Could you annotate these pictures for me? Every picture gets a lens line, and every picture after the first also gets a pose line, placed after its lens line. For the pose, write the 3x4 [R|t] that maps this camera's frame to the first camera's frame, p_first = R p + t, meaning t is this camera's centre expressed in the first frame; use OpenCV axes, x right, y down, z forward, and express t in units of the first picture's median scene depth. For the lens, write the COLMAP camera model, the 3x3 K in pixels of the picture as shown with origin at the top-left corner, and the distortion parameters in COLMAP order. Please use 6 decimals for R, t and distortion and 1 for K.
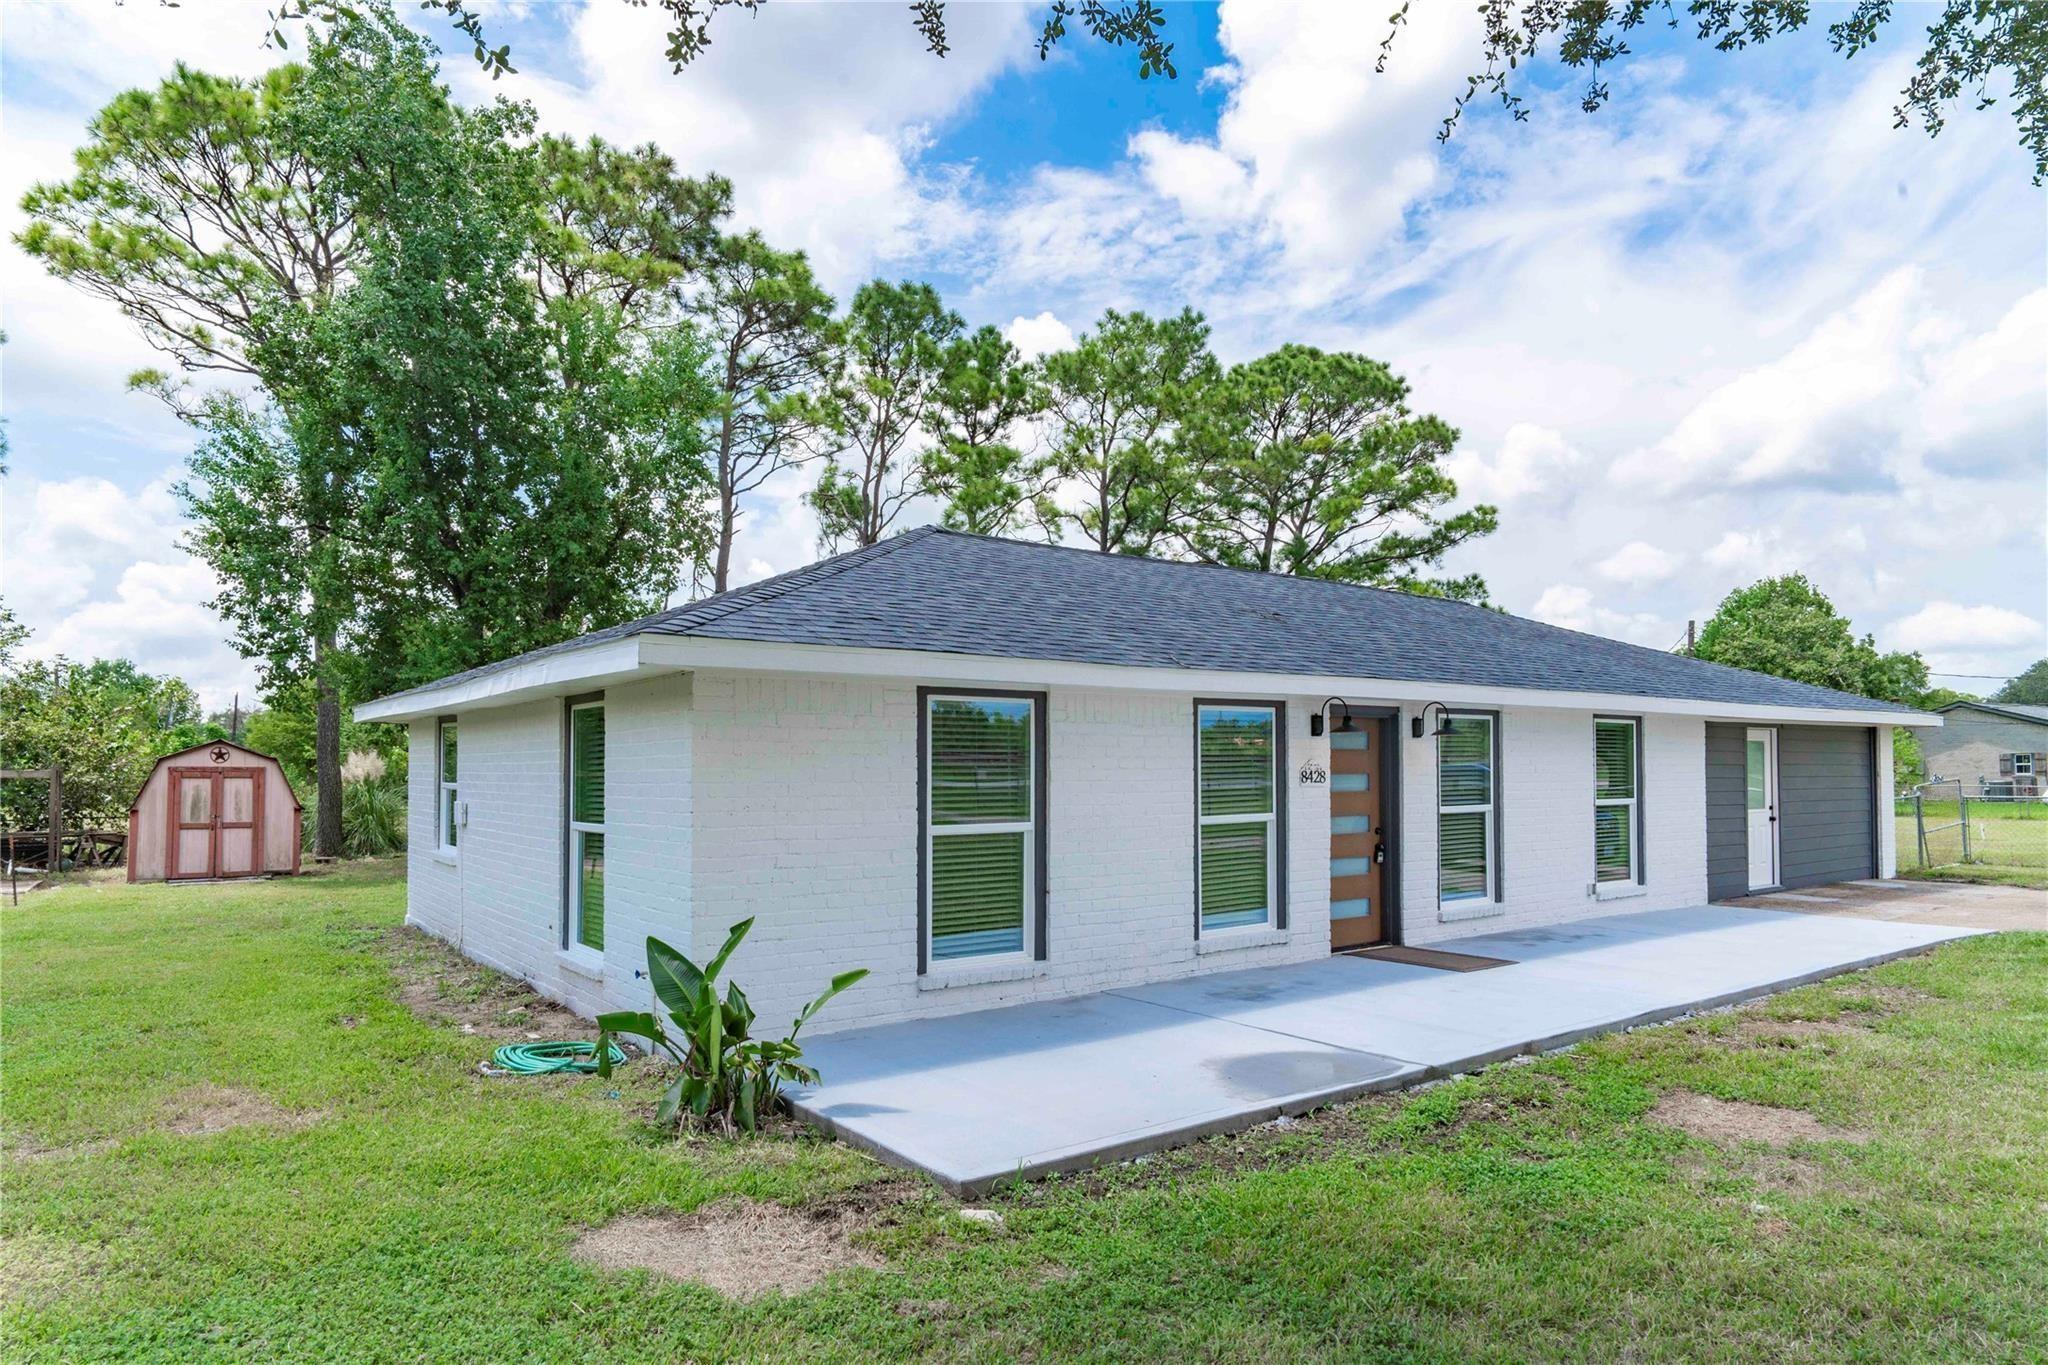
lens RADIAL K [[1228.9, 0, 1000.4], [0, 1228.9, 715.6], [0, 0, 1]] dist [-0.006253, -0.004530]
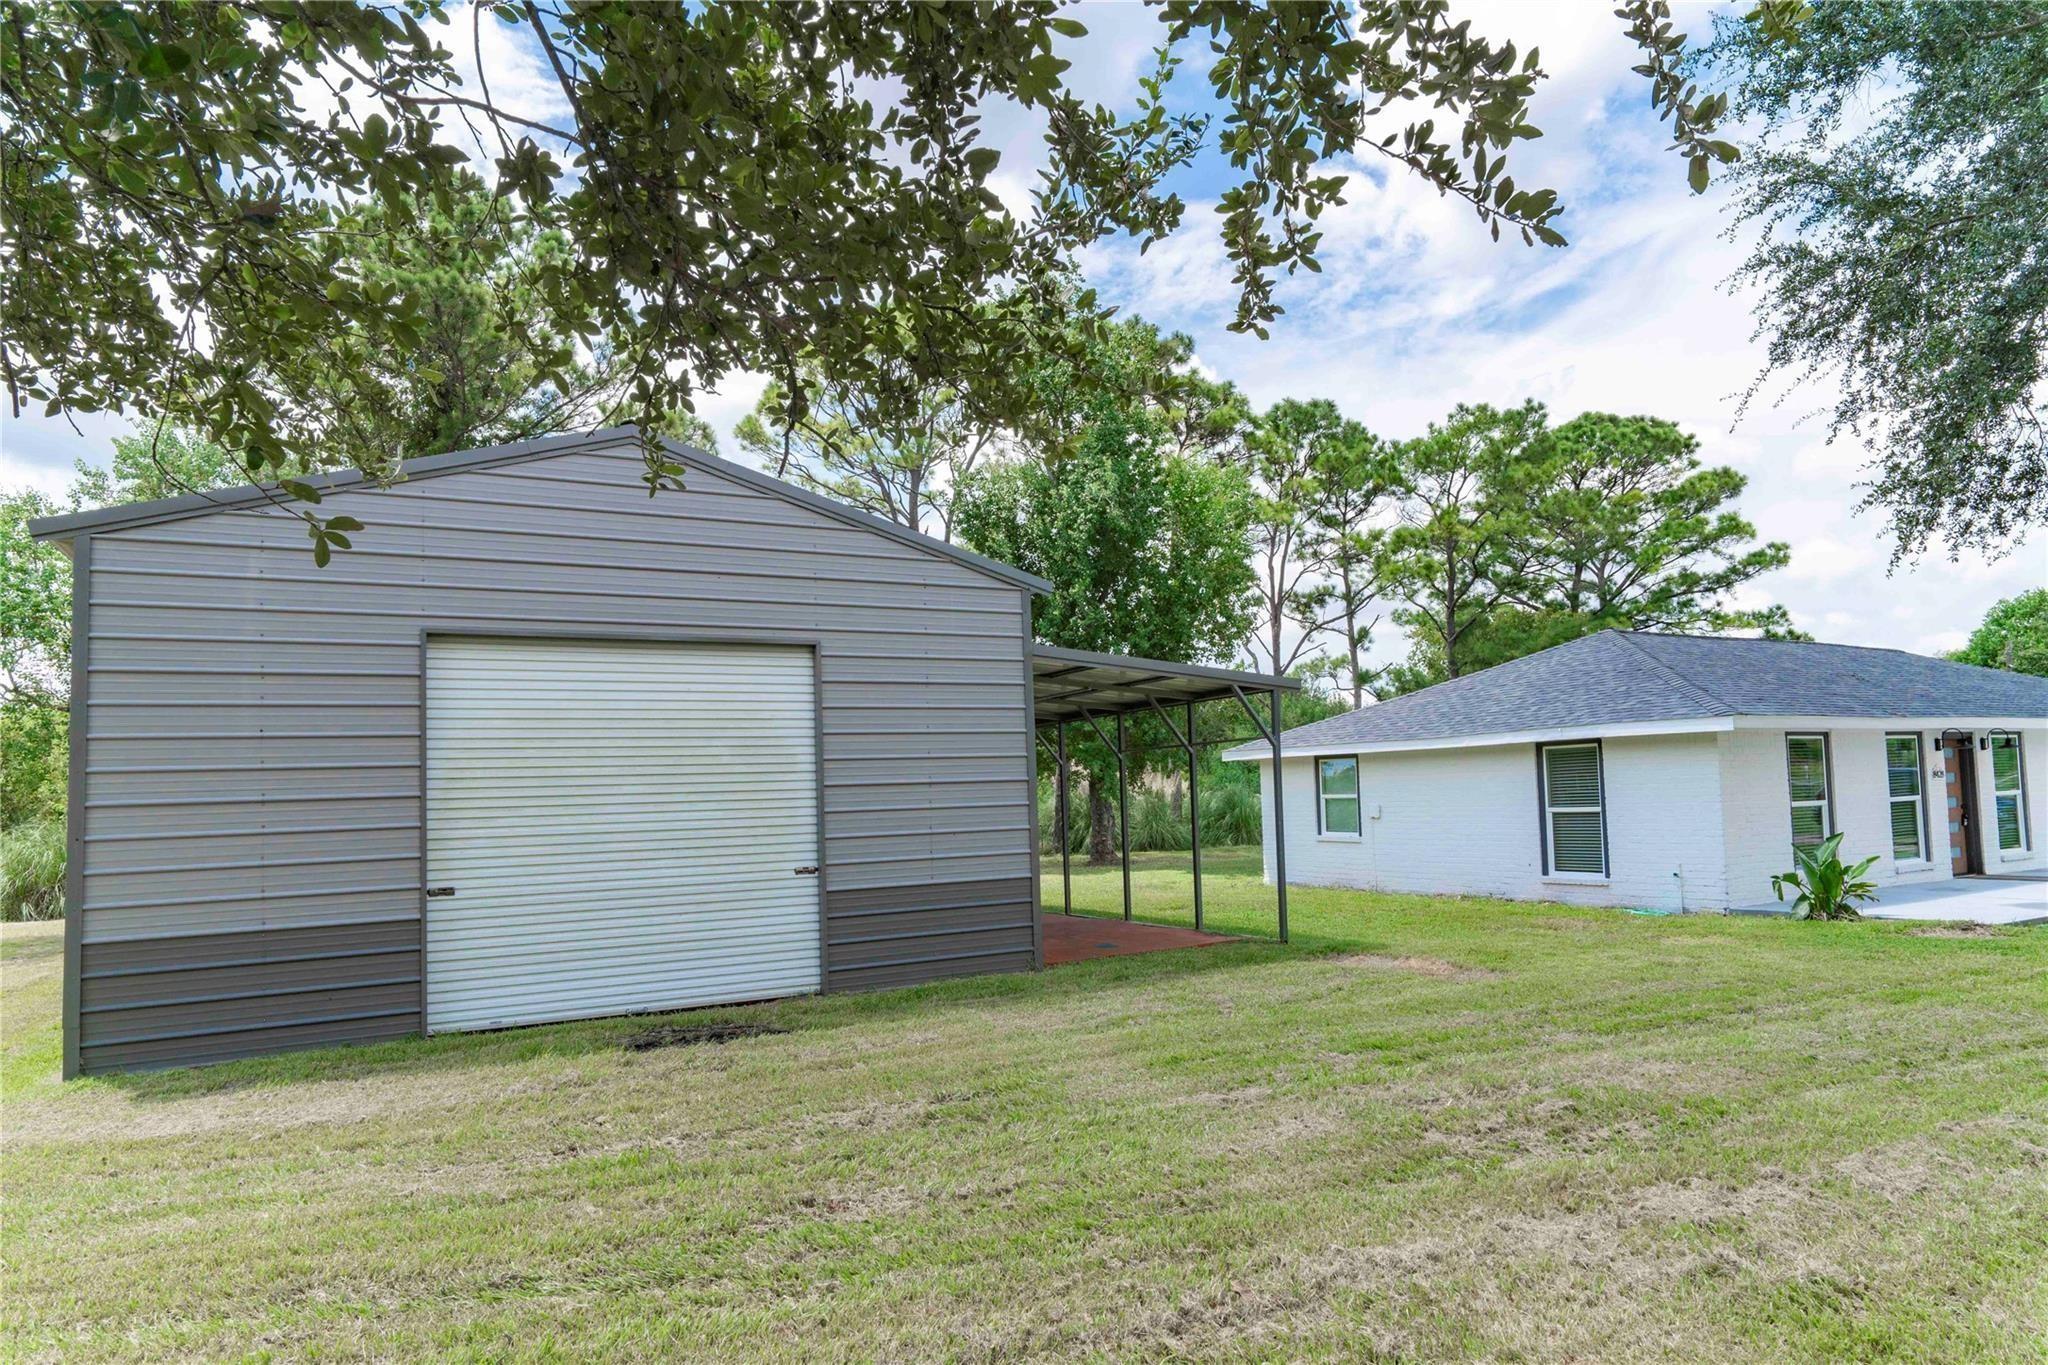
lens RADIAL K [[1228.9, 0, 1019.2], [0, 1228.9, 700.6], [0, 0, 1]] dist [-0.006253, -0.004530]
pose [[0.993813, -0.041013, -0.103214, -0.222459], [0.037219, 0.998568, -0.038429, -0.009568], [0.104642, 0.034350, 0.993917, -0.225182]]
